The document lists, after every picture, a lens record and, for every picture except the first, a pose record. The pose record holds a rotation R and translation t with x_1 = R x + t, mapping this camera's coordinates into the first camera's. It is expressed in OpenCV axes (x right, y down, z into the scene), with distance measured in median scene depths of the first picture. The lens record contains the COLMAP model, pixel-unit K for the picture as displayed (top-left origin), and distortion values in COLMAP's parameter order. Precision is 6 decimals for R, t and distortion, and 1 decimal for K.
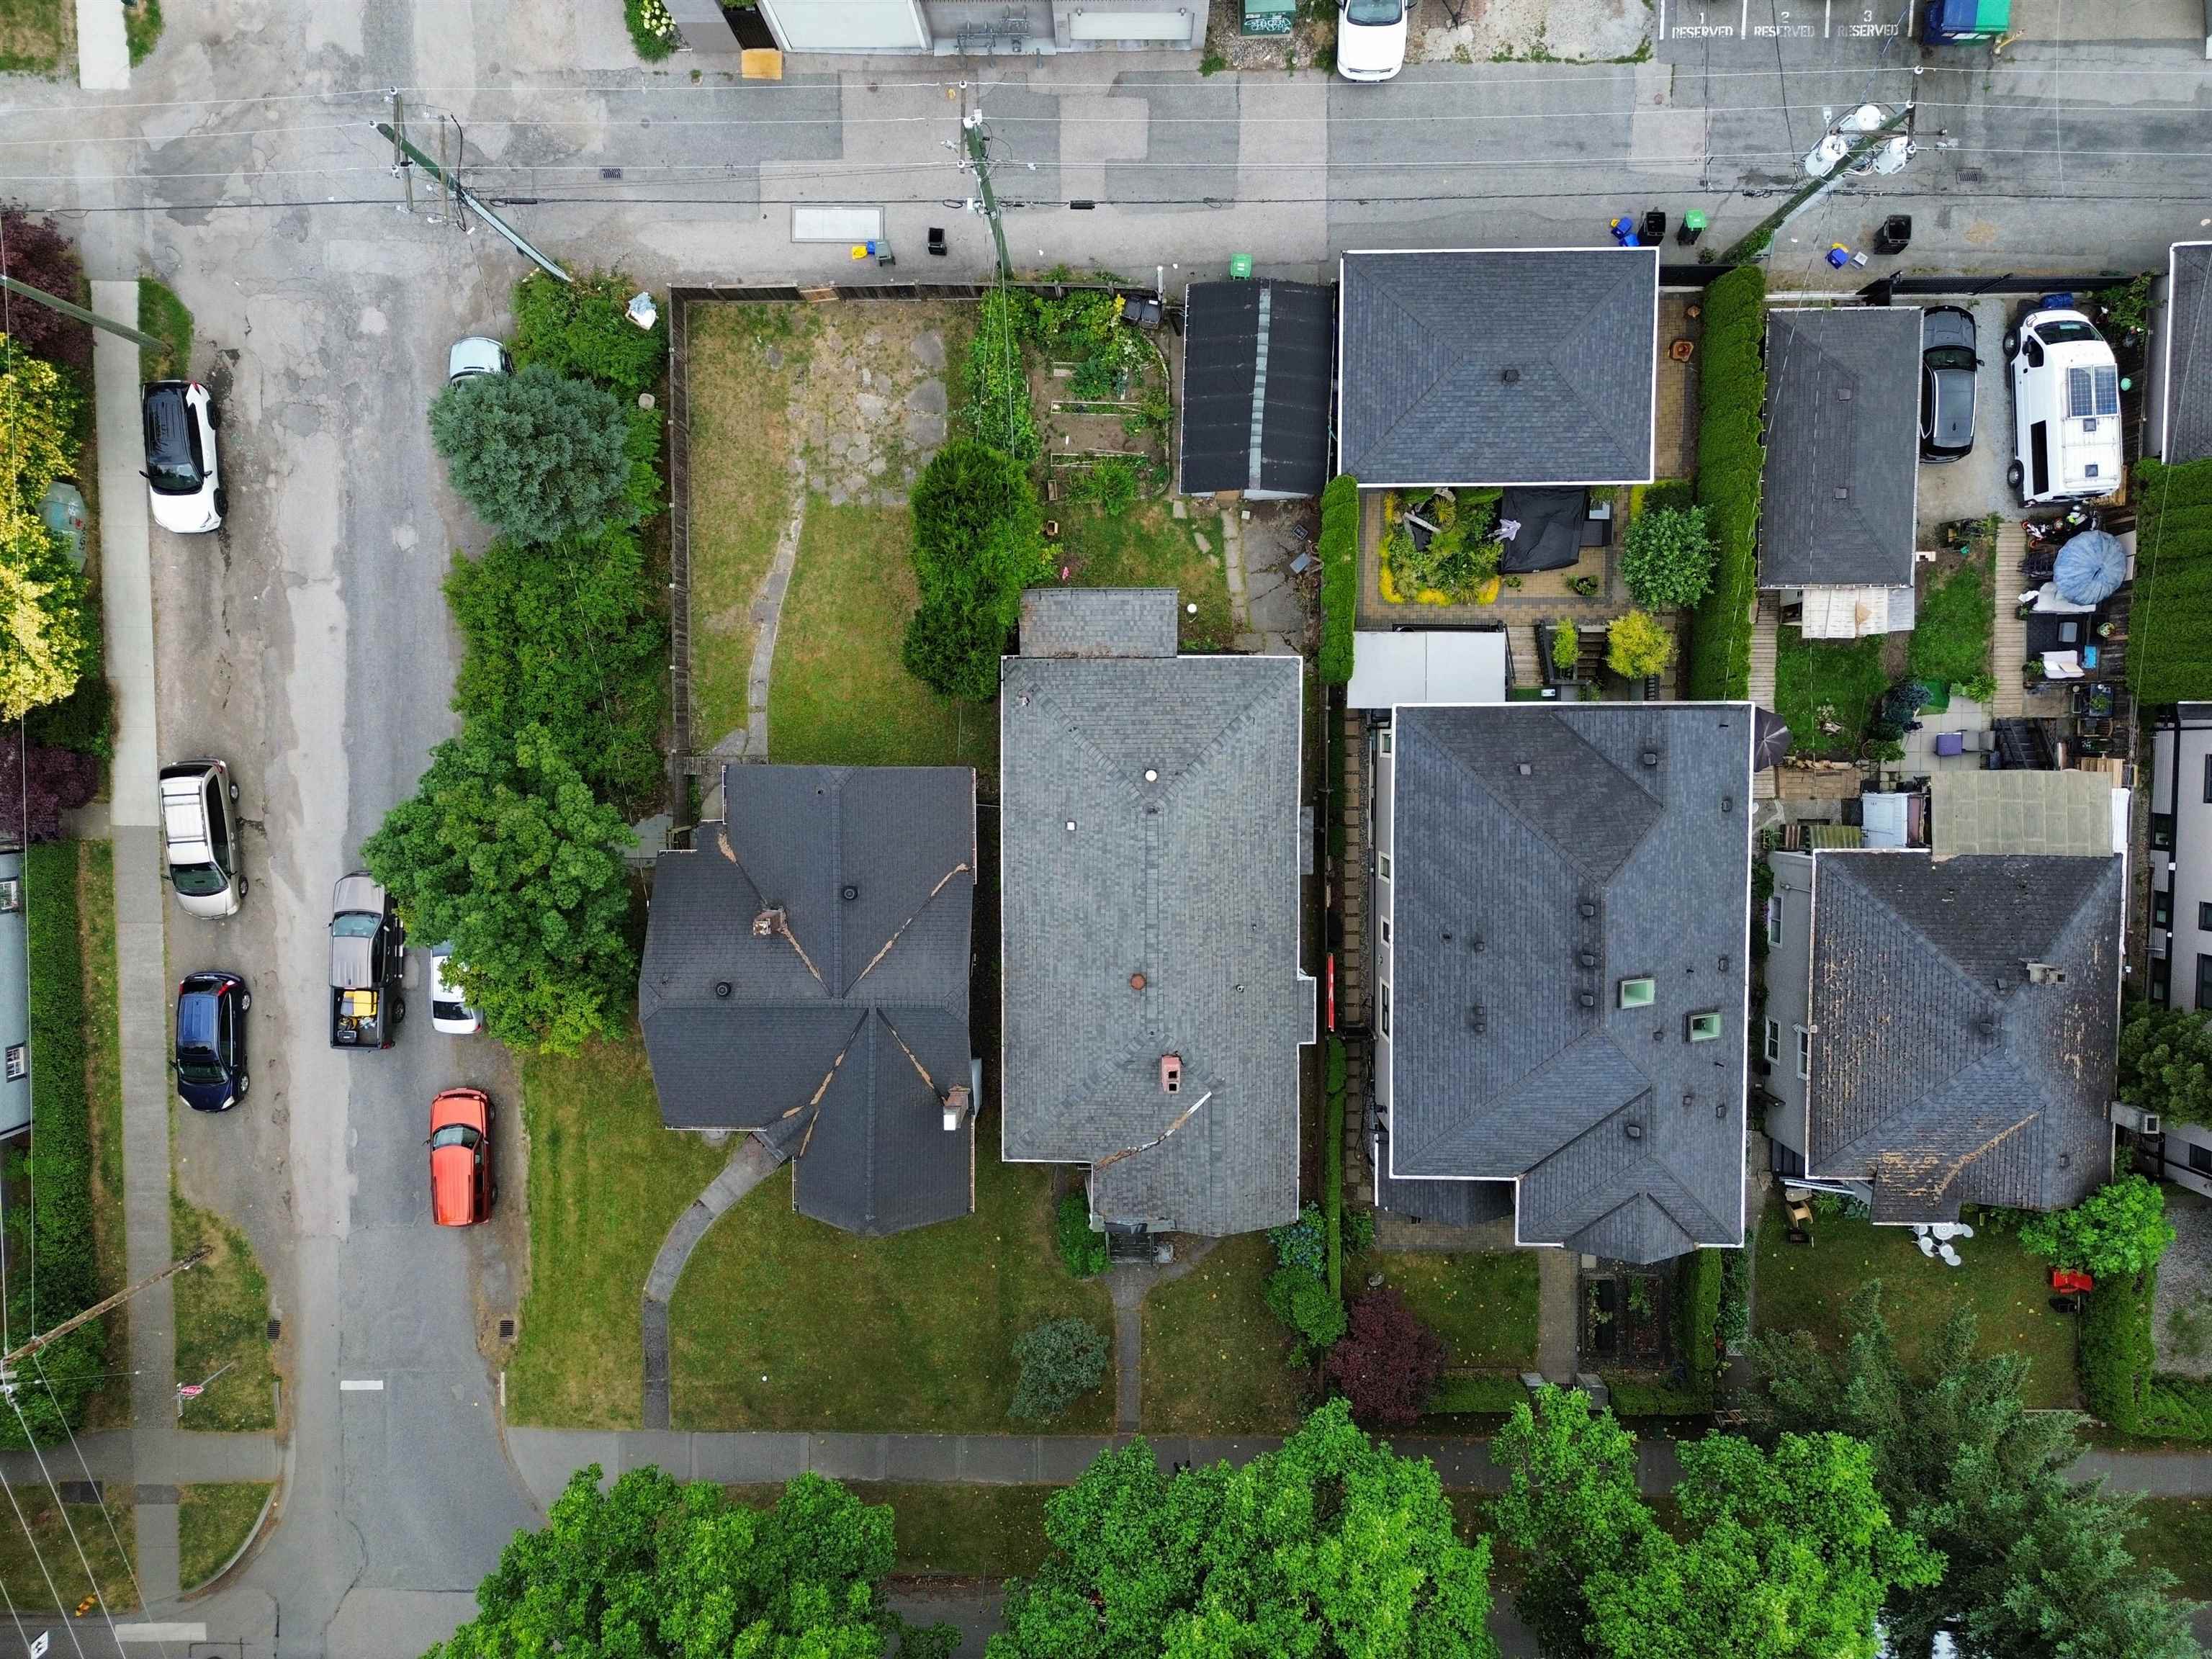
lens RADIAL K [[1557.5, 0, 1100.4], [0, 1557.5, 832.0], [0, 0, 1]] dist [0.076270, -0.071002]
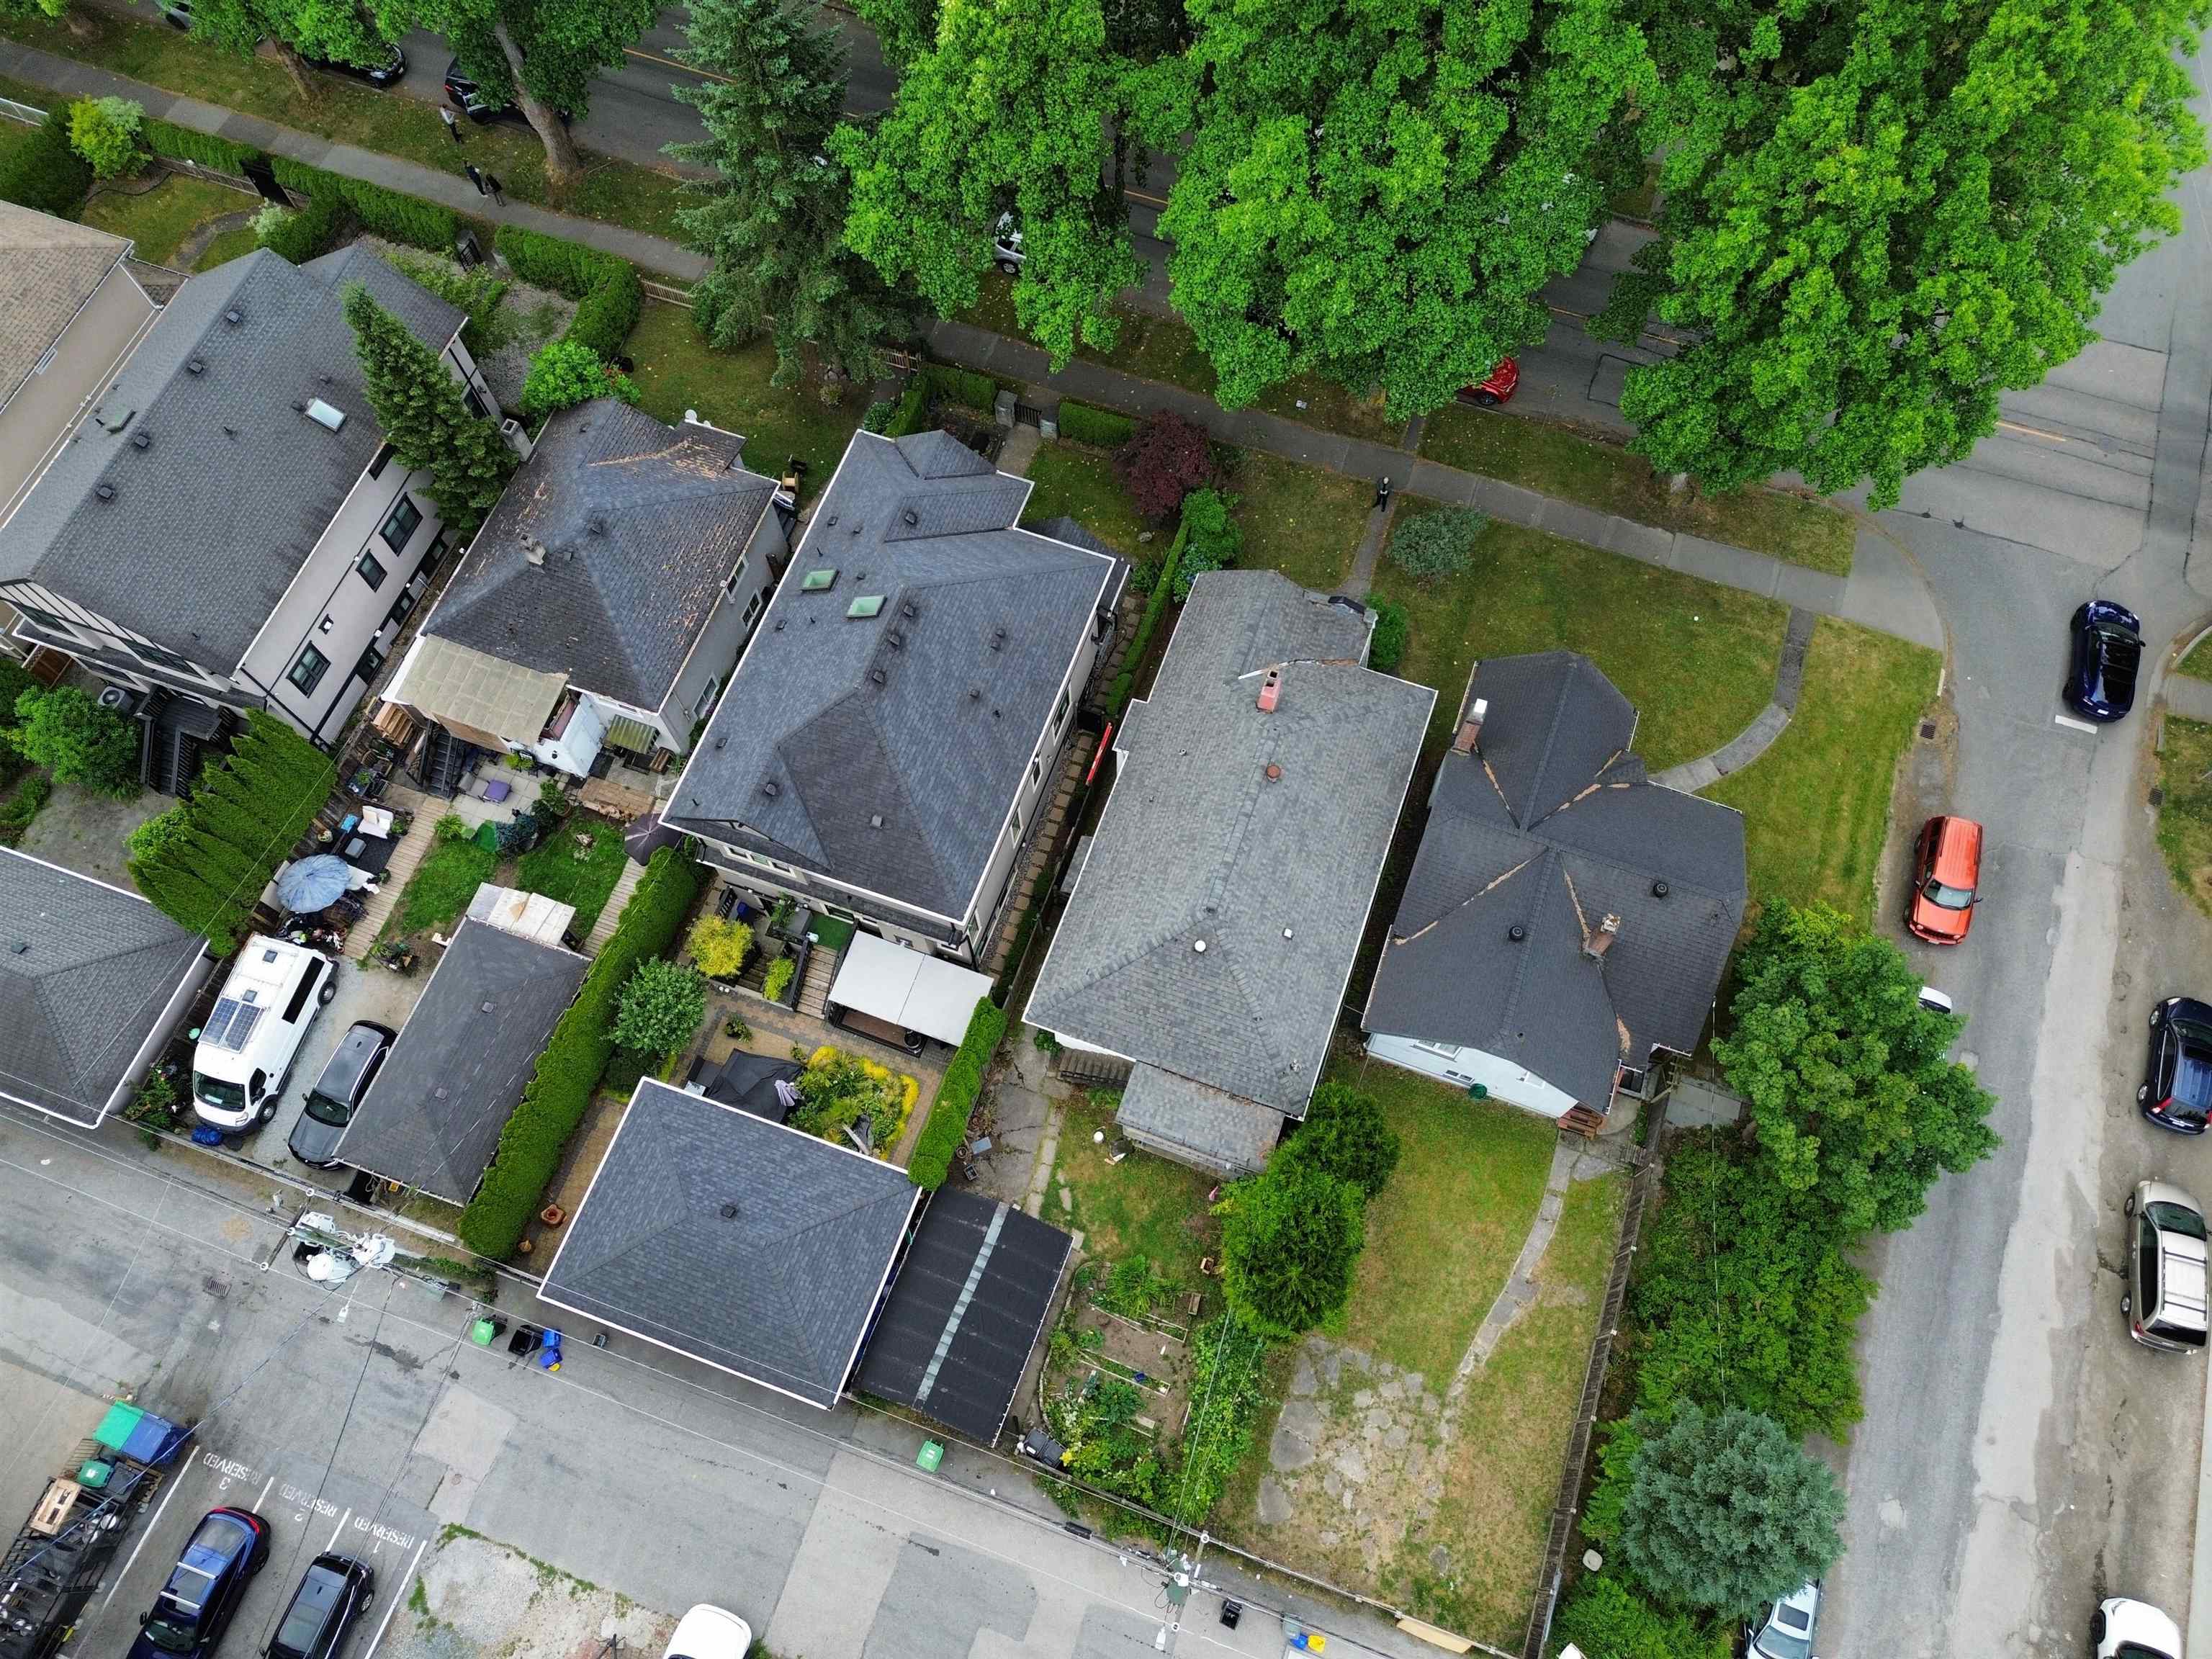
lens RADIAL K [[1557.5, 0, 1100.4], [0, 1557.5, 832.0], [0, 0, 1]] dist [0.076270, -0.071002]
pose [[-0.940382, -0.304550, 0.151433, -0.034451], [0.337698, -0.889085, 0.309012, -0.282288], [0.040527, 0.341728, 0.938925, -0.003913]]
